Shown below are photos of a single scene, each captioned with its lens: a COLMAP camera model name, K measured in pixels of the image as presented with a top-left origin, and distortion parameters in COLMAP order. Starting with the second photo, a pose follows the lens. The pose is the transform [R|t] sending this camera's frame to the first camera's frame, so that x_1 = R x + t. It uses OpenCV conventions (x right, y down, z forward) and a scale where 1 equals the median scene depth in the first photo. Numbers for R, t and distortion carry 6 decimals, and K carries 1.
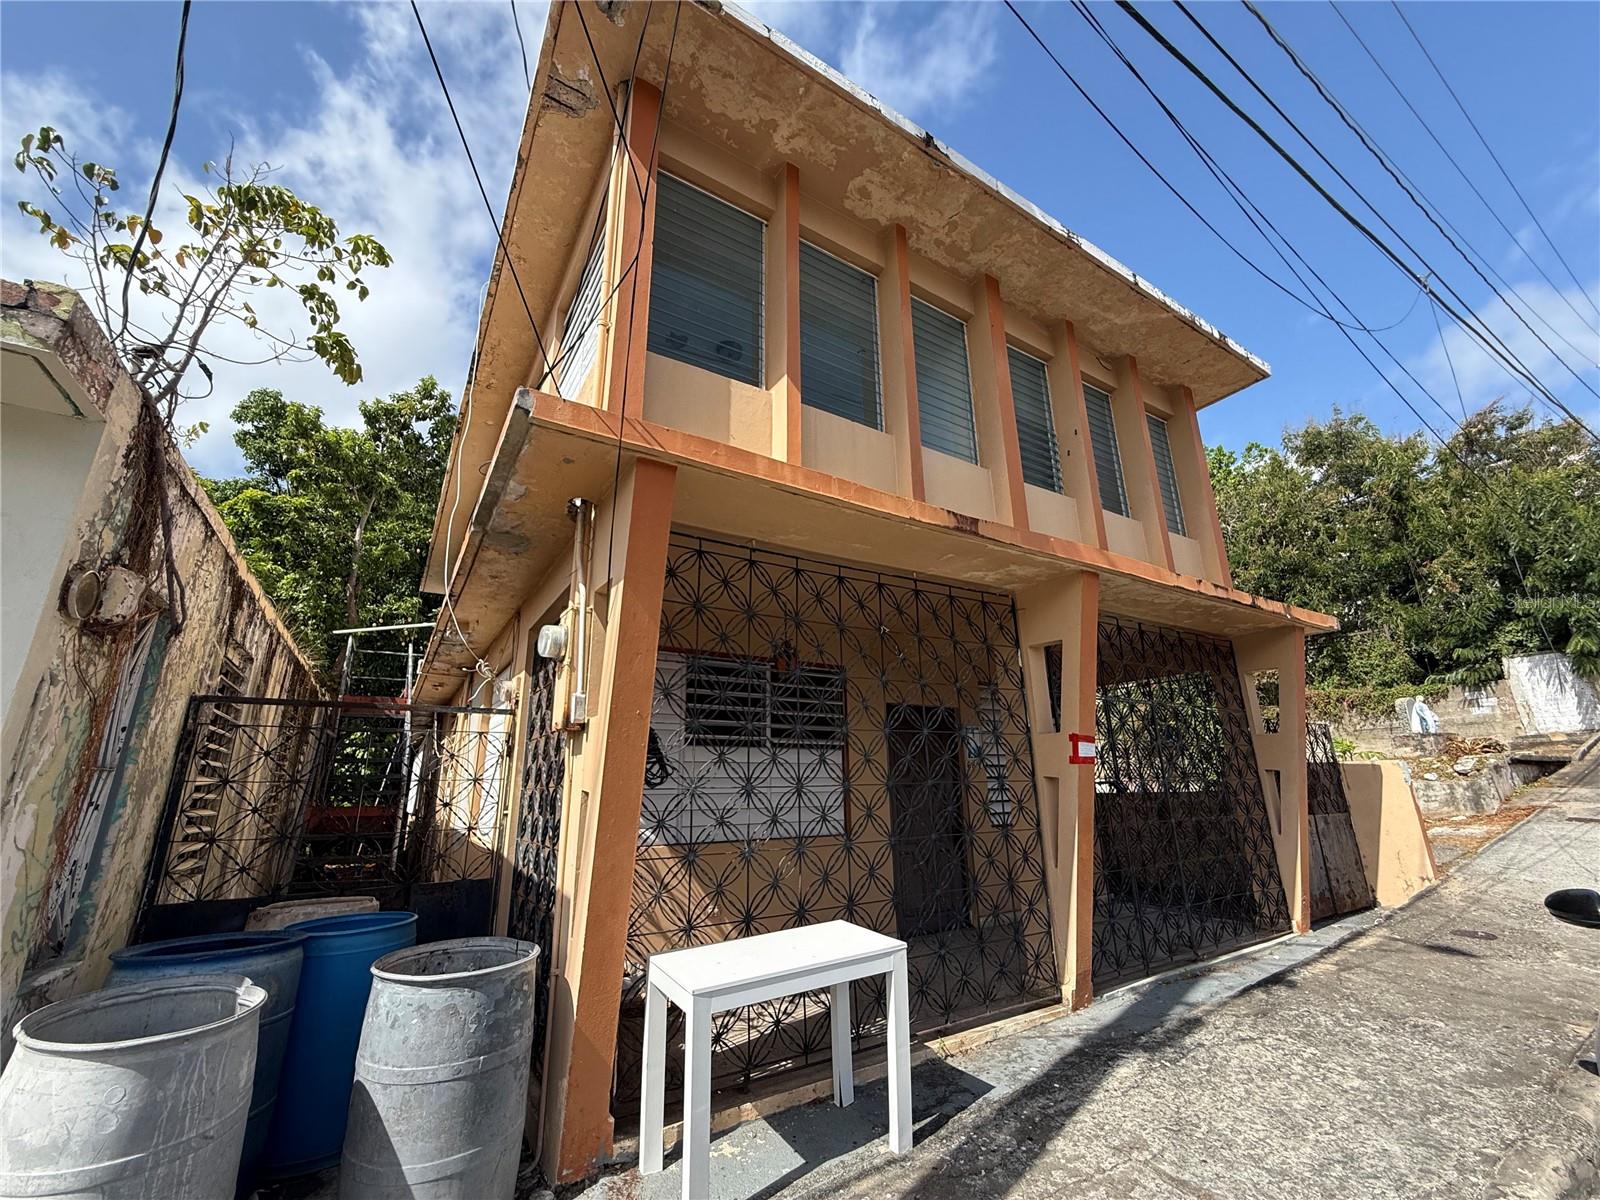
lens RADIAL K [[641.3, 0, 799.4], [0, 641.3, 602.4], [0, 0, 1]] dist [0.001350, 0.000082]
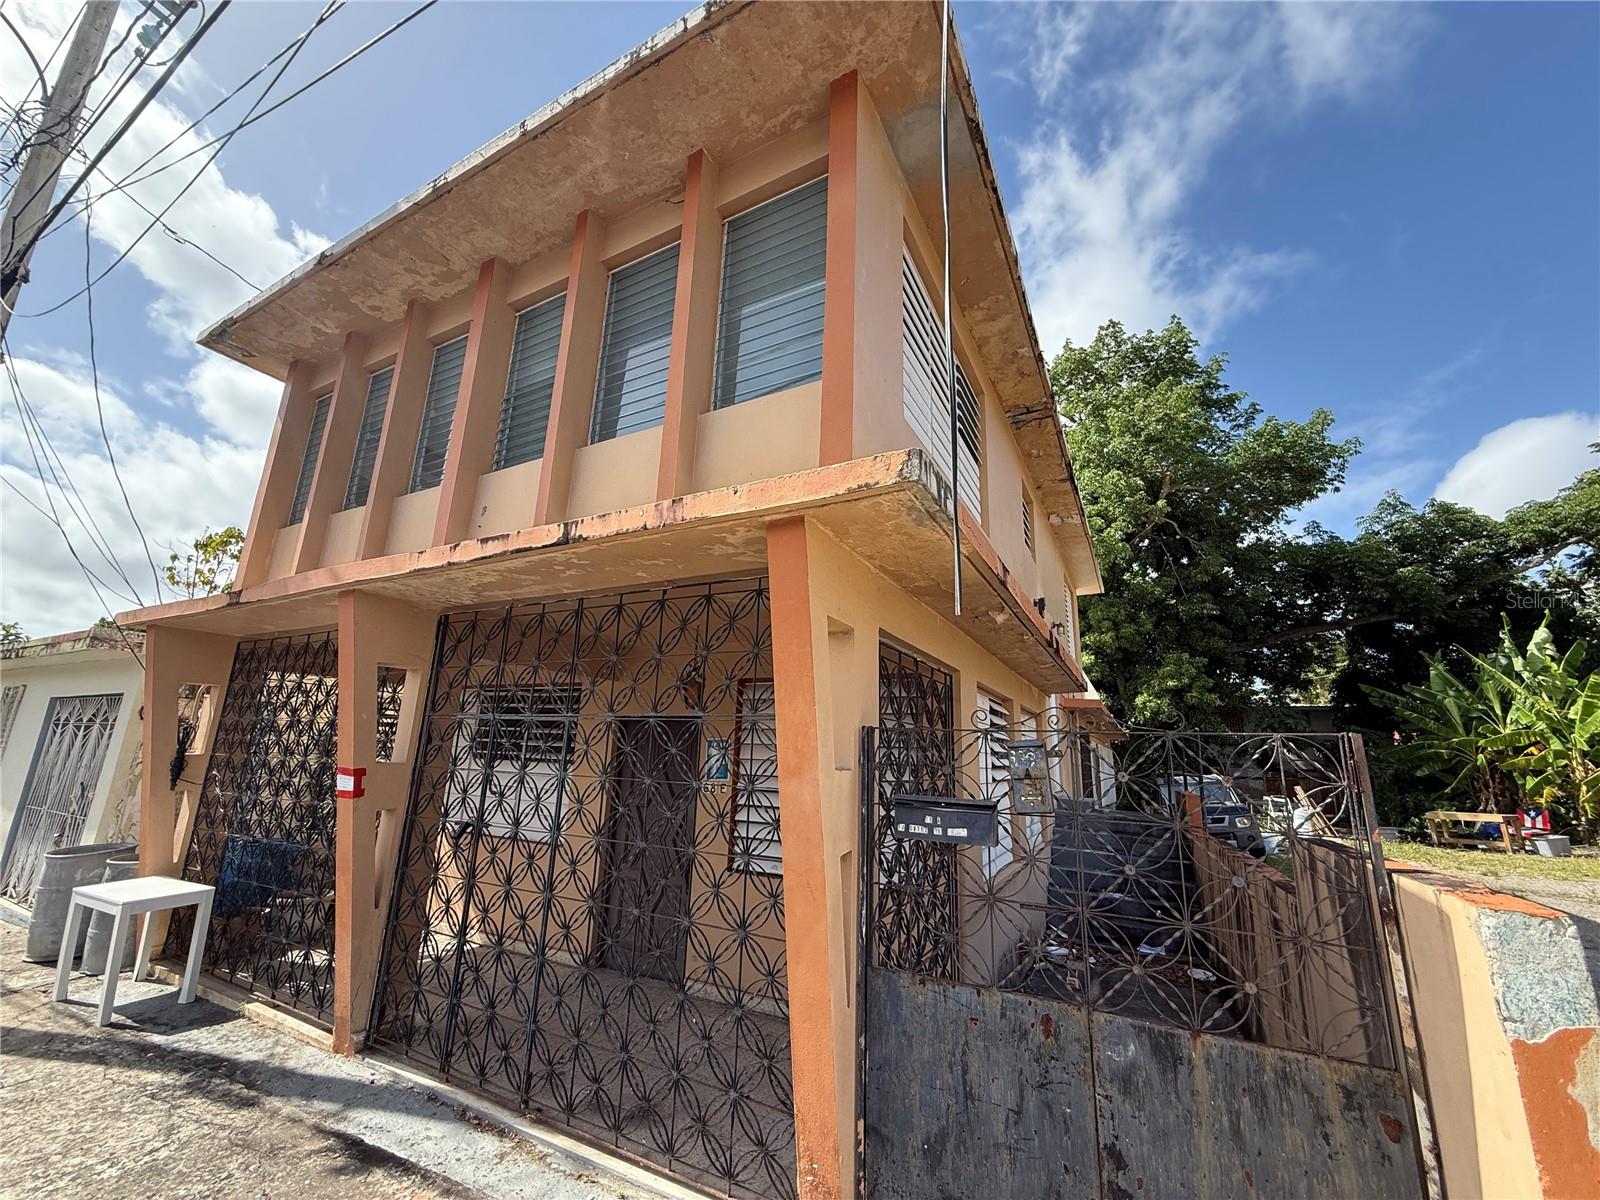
lens RADIAL K [[641.3, 0, 804.2], [0, 641.3, 597.4], [0, 0, 1]] dist [0.001350, 0.000082]
pose [[0.491086, -0.175968, -0.853153, 1.932455], [0.204012, 0.975380, -0.083746, 0.214870], [0.846885, -0.132927, 0.514895, 1.334443]]
